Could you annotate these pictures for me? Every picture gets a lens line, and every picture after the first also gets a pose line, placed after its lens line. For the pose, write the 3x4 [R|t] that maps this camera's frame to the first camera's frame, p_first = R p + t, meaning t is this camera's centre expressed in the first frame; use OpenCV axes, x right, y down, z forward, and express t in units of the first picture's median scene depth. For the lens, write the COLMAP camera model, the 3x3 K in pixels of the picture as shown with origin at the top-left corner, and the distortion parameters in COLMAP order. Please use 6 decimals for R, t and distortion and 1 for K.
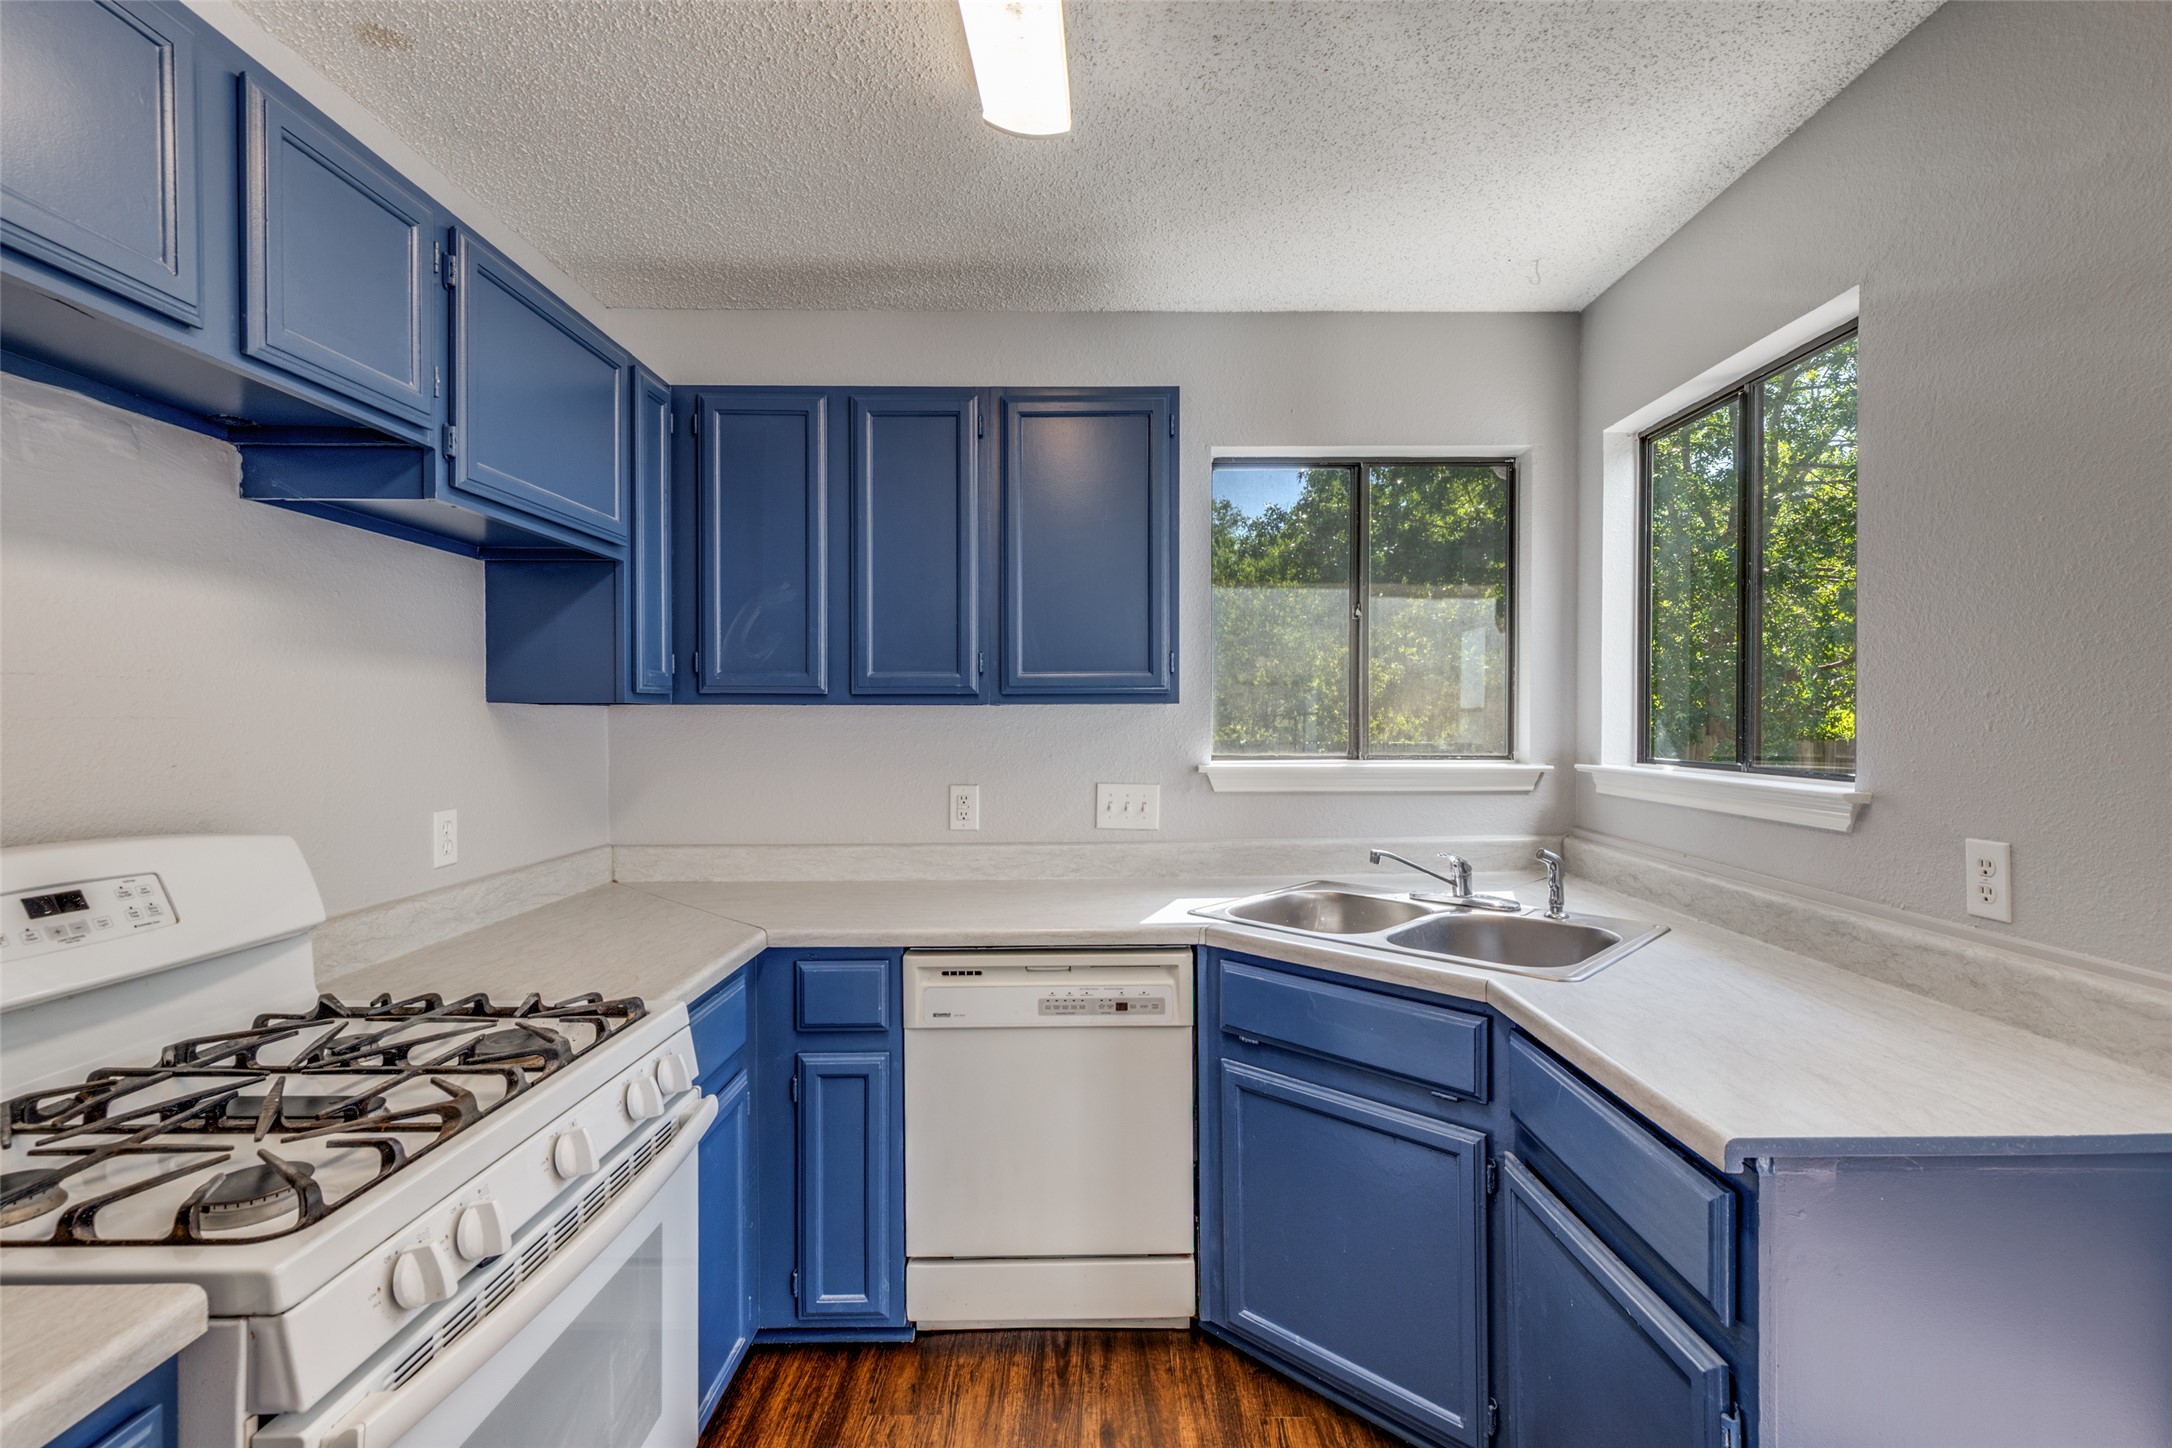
lens RADIAL K [[994.0, 0, 1092.9], [0, 994.0, 722.3], [0, 0, 1]] dist [0.012937, -0.001941]
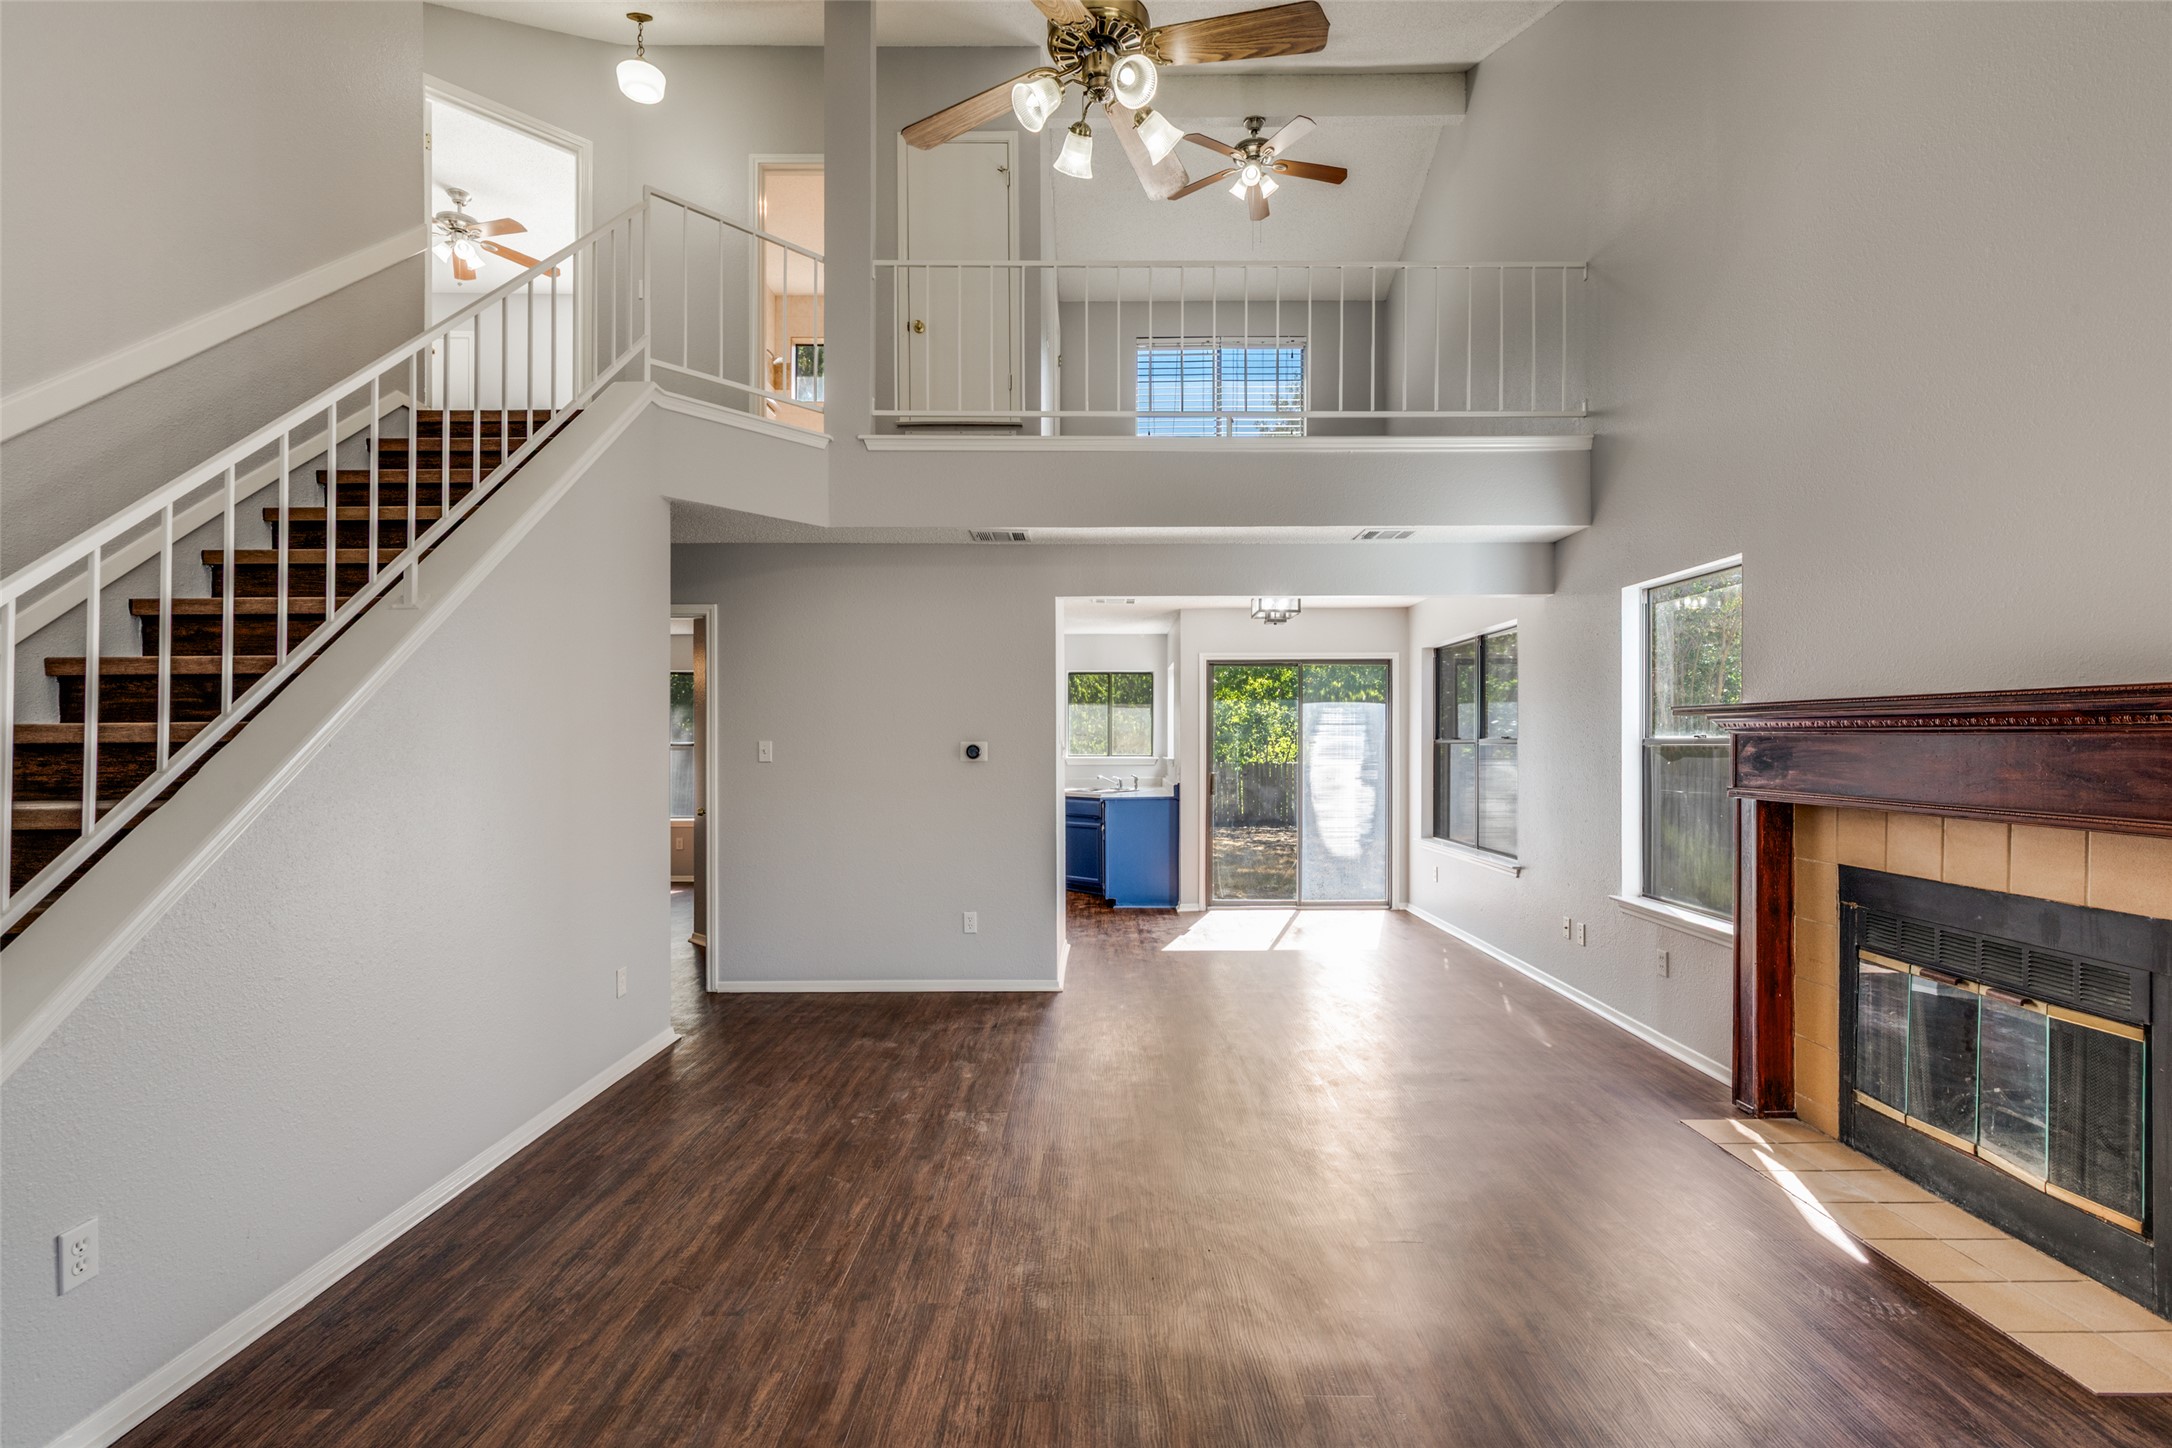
lens RADIAL K [[994.0, 0, 1121.7], [0, 994.0, 742.4], [0, 0, 1]] dist [0.012937, -0.001941]
pose [[0.999913, -0.000158, 0.013209, 0.347404], [0.000190, 0.999997, -0.002361, -0.001897], [-0.013208, 0.002364, 0.999910, -3.430003]]
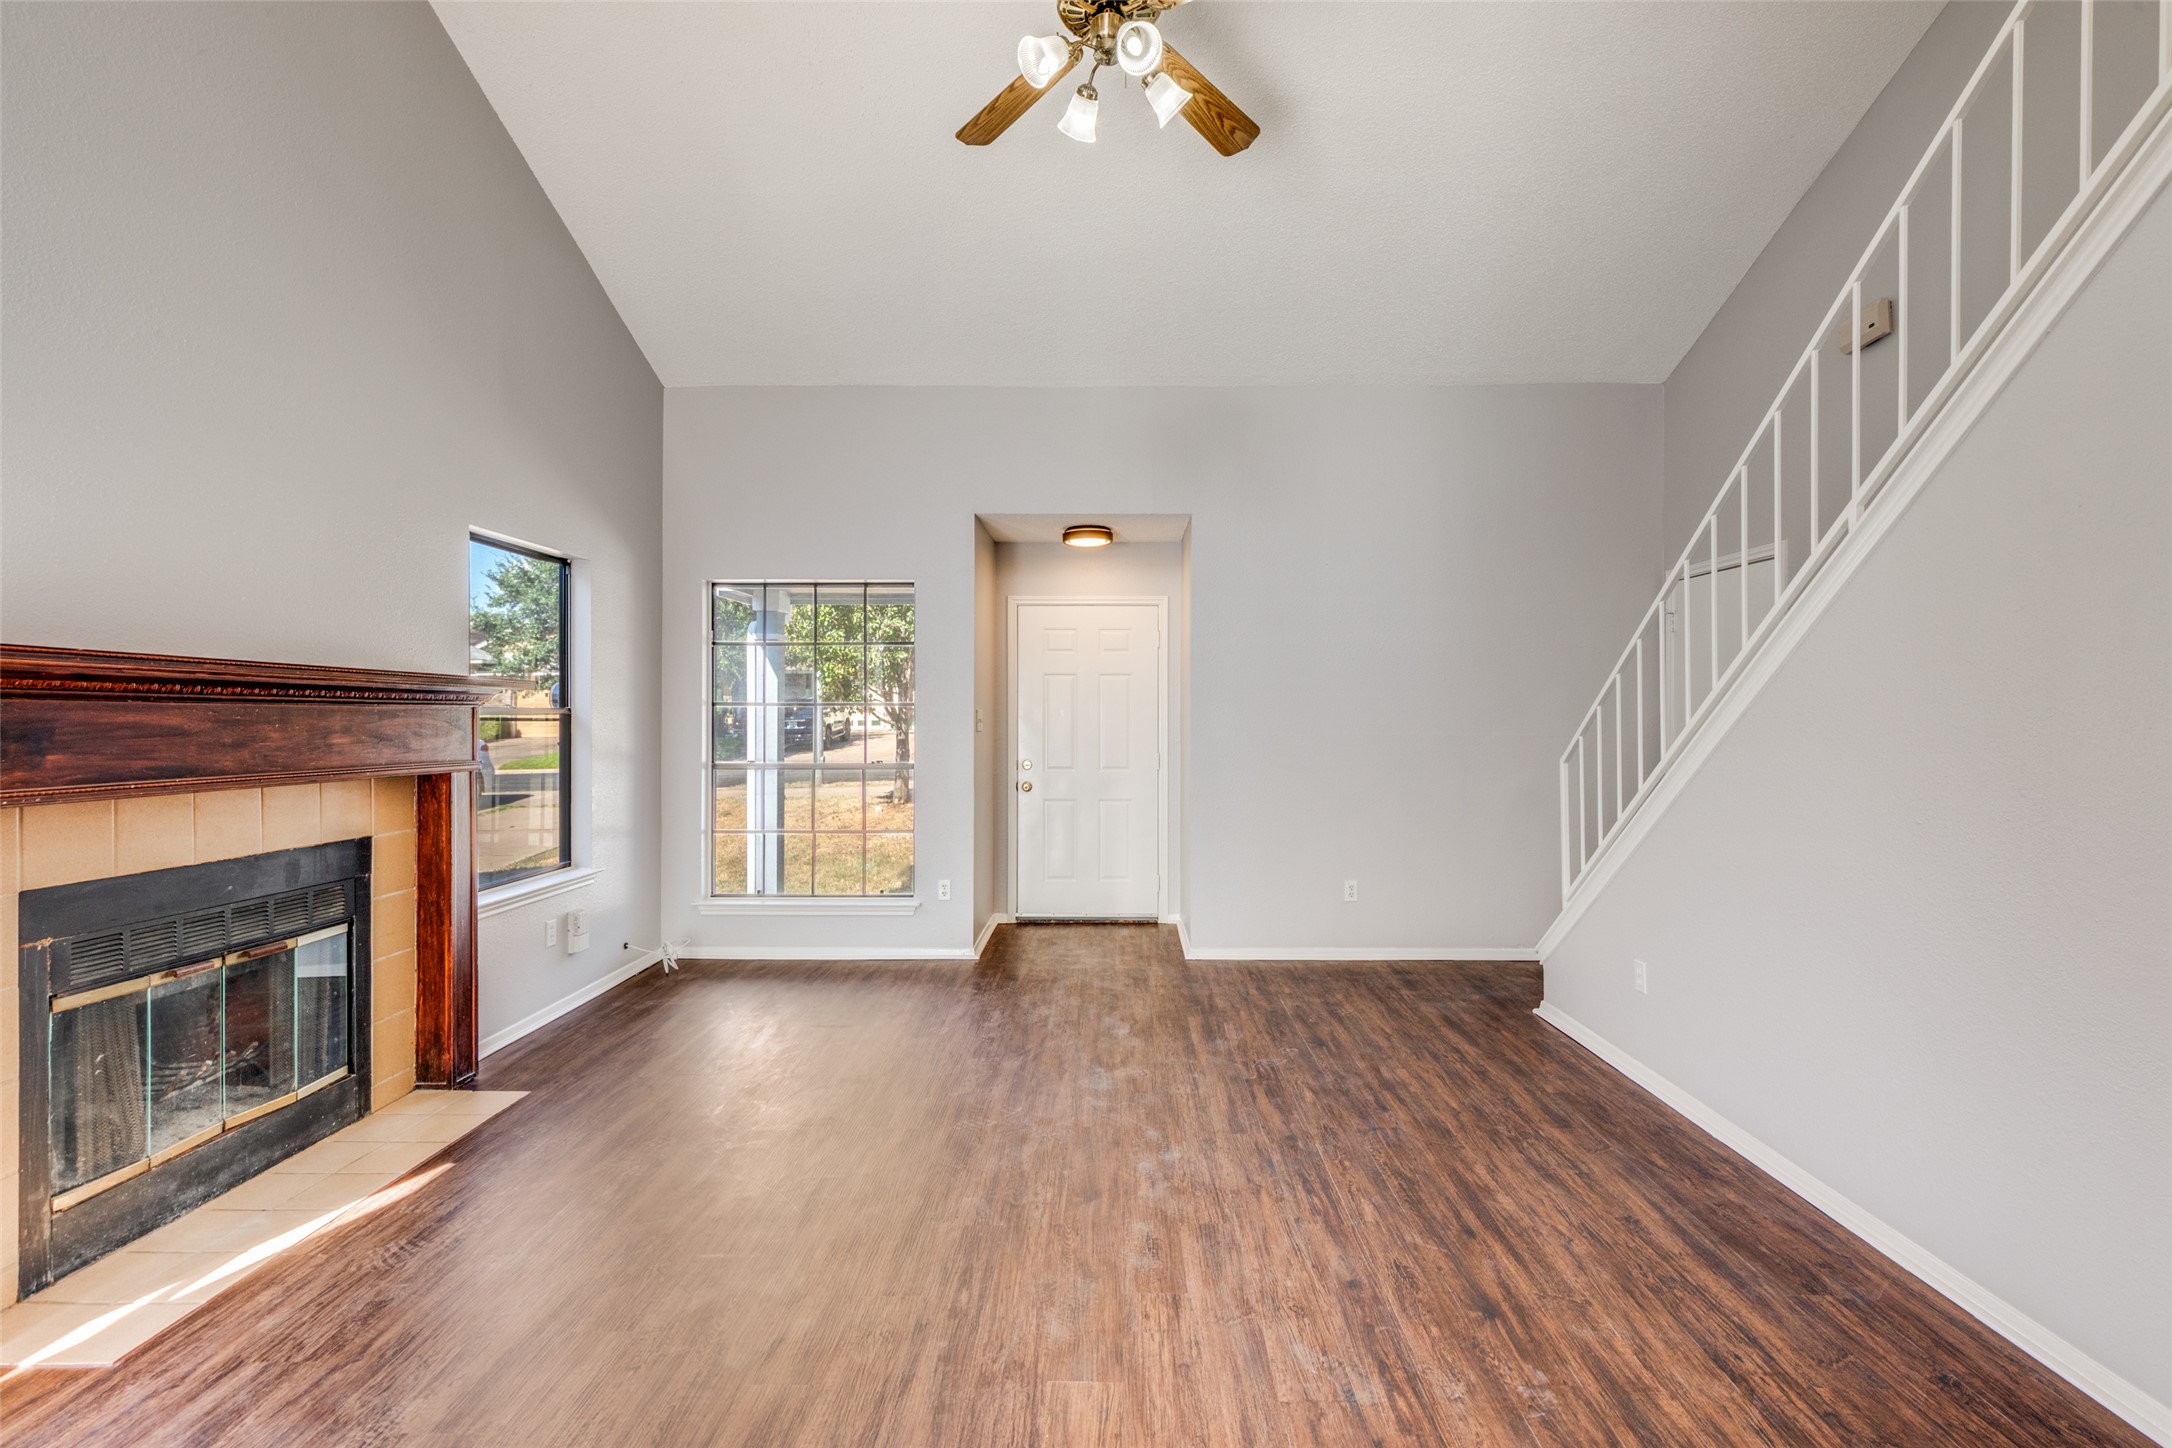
lens RADIAL K [[994.0, 0, 1096.5], [0, 994.0, 717.0], [0, 0, 1]] dist [0.012937, -0.001941]
pose [[-0.999631, 0.003847, 0.026880, 0.313003], [0.003975, 0.999981, 0.004724, -0.002493], [-0.026861, 0.004829, -0.999628, -0.738137]]
